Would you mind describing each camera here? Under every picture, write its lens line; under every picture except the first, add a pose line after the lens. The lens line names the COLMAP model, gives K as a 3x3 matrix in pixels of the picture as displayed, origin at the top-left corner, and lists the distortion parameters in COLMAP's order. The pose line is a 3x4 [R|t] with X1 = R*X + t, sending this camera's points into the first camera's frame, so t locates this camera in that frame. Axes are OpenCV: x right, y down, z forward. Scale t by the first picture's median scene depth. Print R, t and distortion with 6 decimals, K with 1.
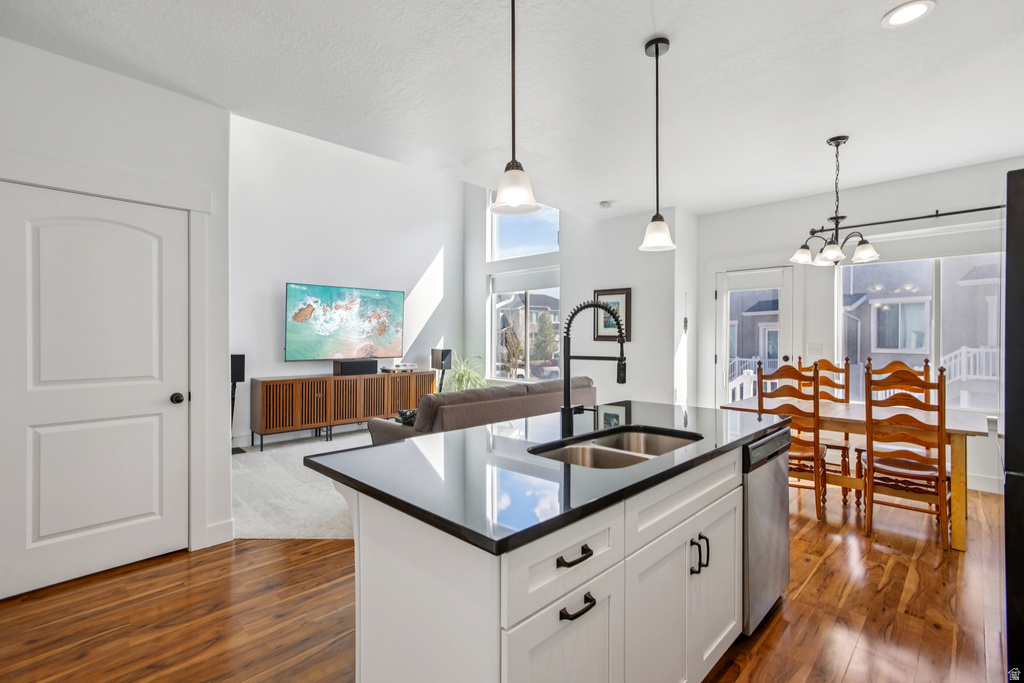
lens RADIAL K [[468.2, 0, 493.6], [0, 468.2, 343.0], [0, 0, 1]] dist [-0.001779, -0.000236]
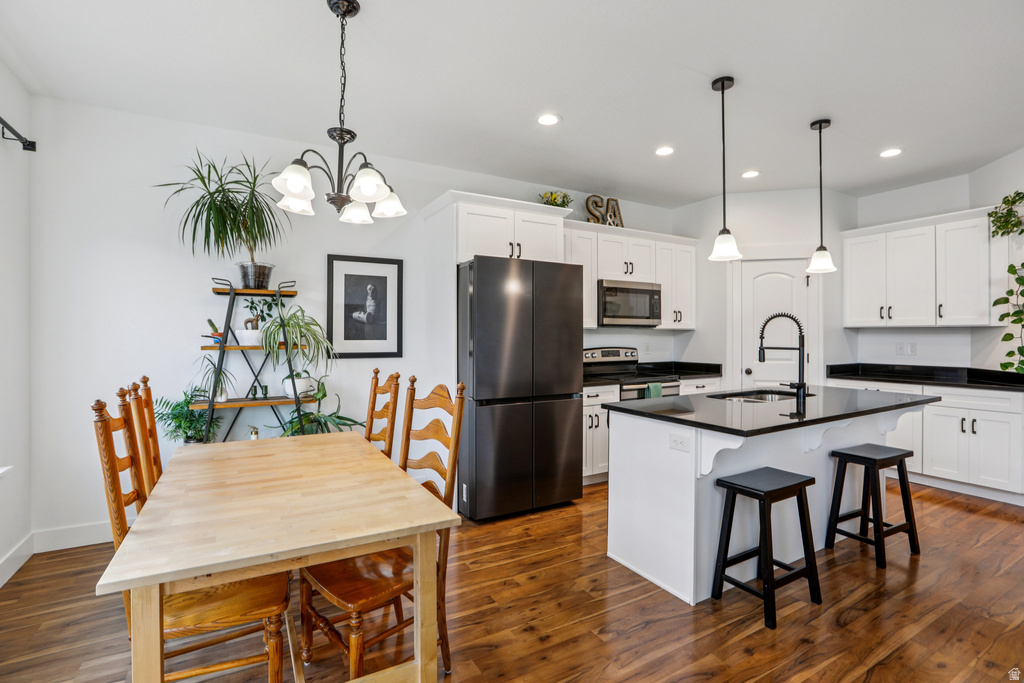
lens RADIAL K [[482.0, 0, 510.1], [0, 482.0, 334.7], [0, 0, 1]] dist [-0.027064, 0.000067]
pose [[-0.968024, 0.000916, 0.250857, 0.210589], [0.004656, 0.999887, 0.014318, -0.013133], [-0.250816, 0.015028, -0.967918, 0.850501]]
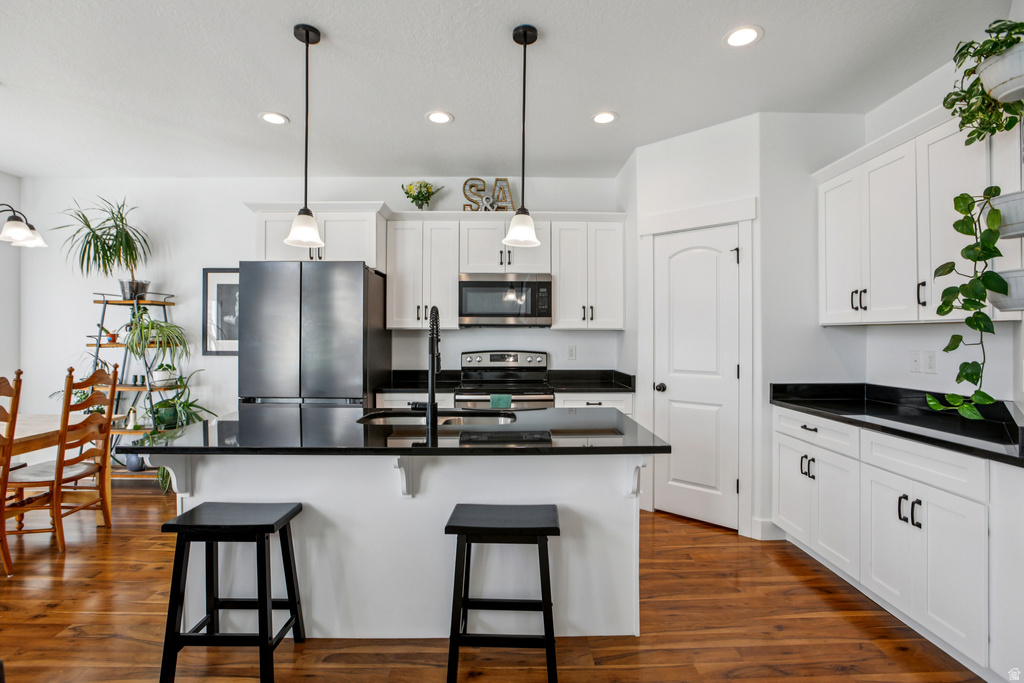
lens RADIAL K [[486.4, 0, 512.2], [0, 486.4, 335.3], [0, 0, 1]] dist [-0.057325, 0.030763]
pose [[-0.728253, -0.000114, 0.685308, -0.231643], [0.009394, 0.999904, 0.010150, -0.008988], [-0.685244, 0.013829, -0.728183, 0.536969]]
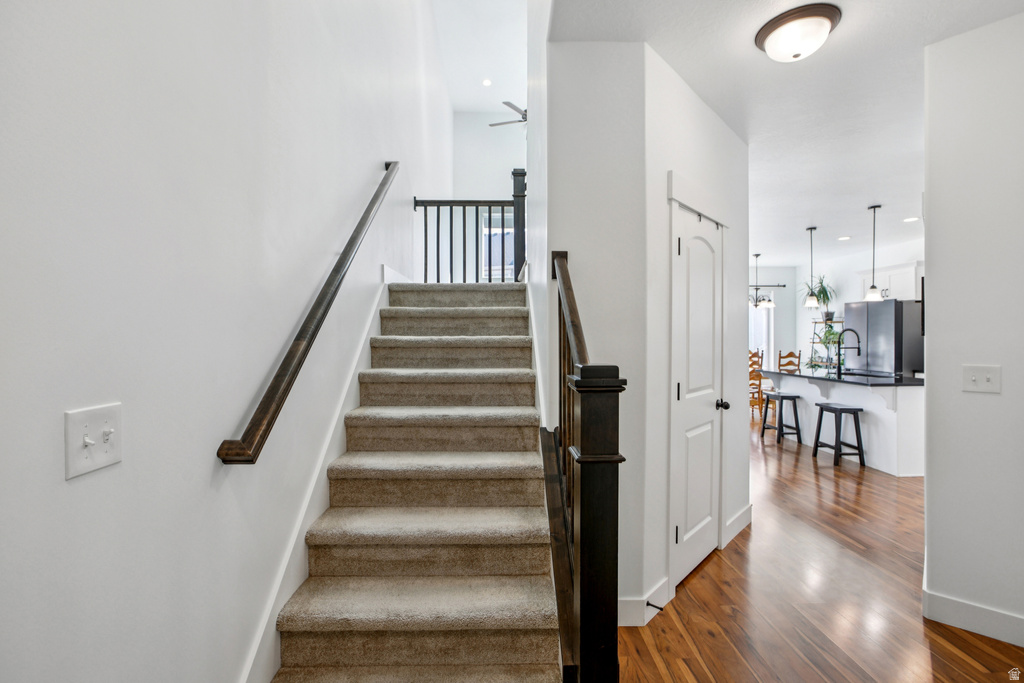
lens RADIAL K [[478.2, 0, 511.2], [0, 478.2, 338.0], [0, 0, 1]] dist [-0.030627, 0.017139]
pose [[0.667816, -0.005314, 0.744308, -1.017599], [0.012546, 0.999913, -0.004118, -0.013102], [-0.744221, 0.012089, 0.667824, 0.182826]]
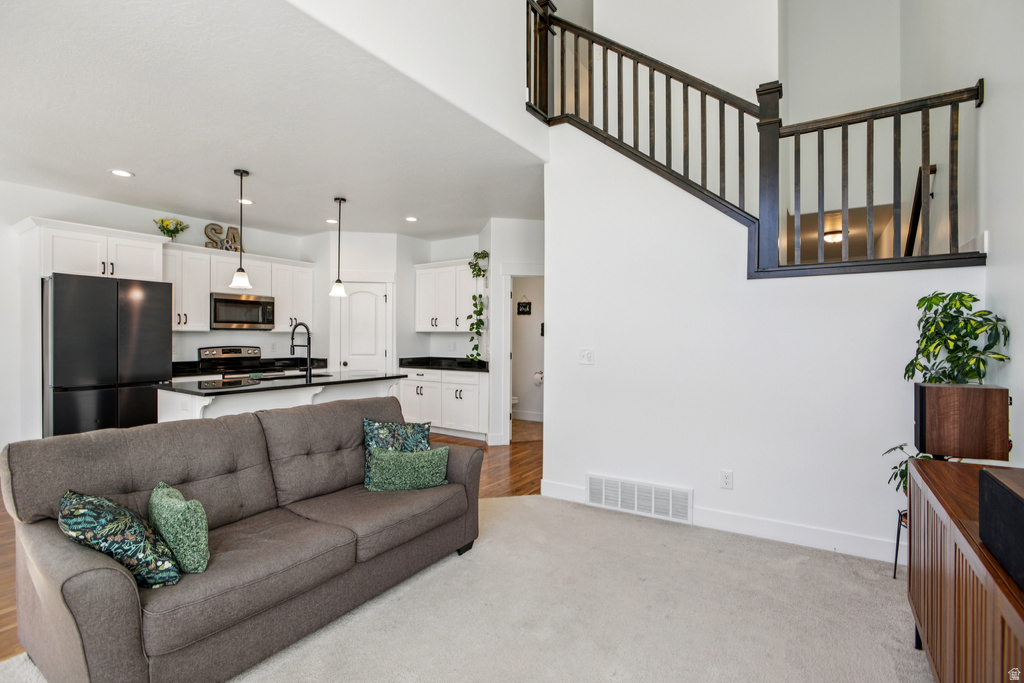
lens RADIAL K [[486.4, 0, 512.2], [0, 486.4, 335.3], [0, 0, 1]] dist [-0.057325, 0.030763]
pose [[-0.975865, -0.003439, -0.218348, -0.096053], [-0.006342, 0.999901, 0.012592, -0.019098], [0.218283, 0.013672, -0.975790, 1.120782]]
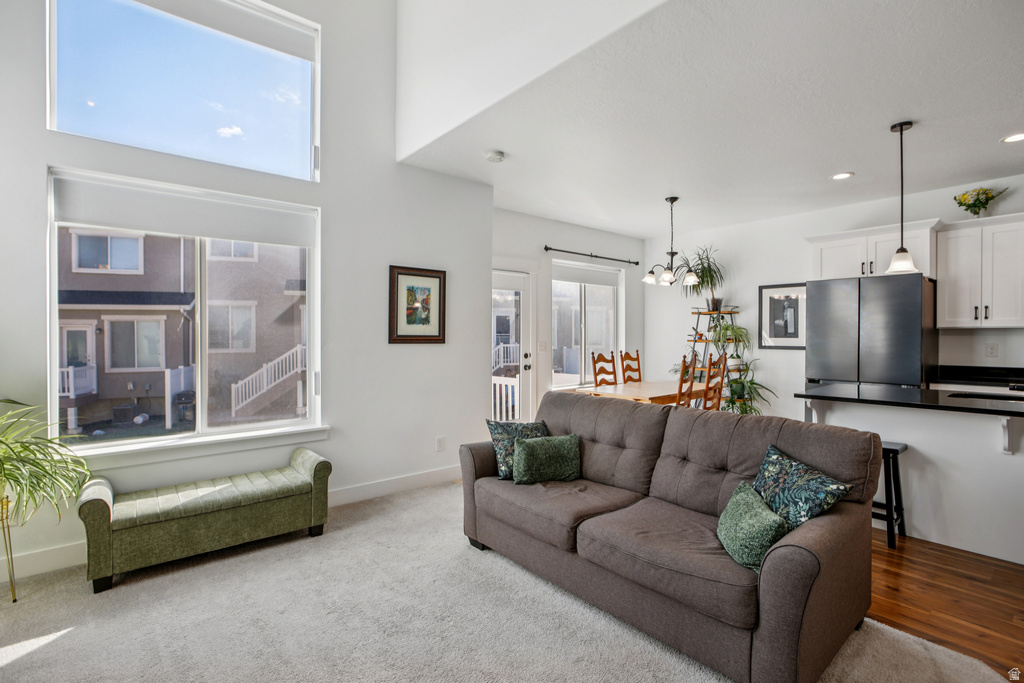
lens RADIAL K [[478.2, 0, 511.2], [0, 478.2, 338.0], [0, 0, 1]] dist [-0.030627, 0.017139]
pose [[0.063994, -0.007034, 0.997926, -0.421721], [0.017660, 0.999827, 0.005914, -0.013234], [-0.997794, 0.017245, 0.064107, 0.780040]]
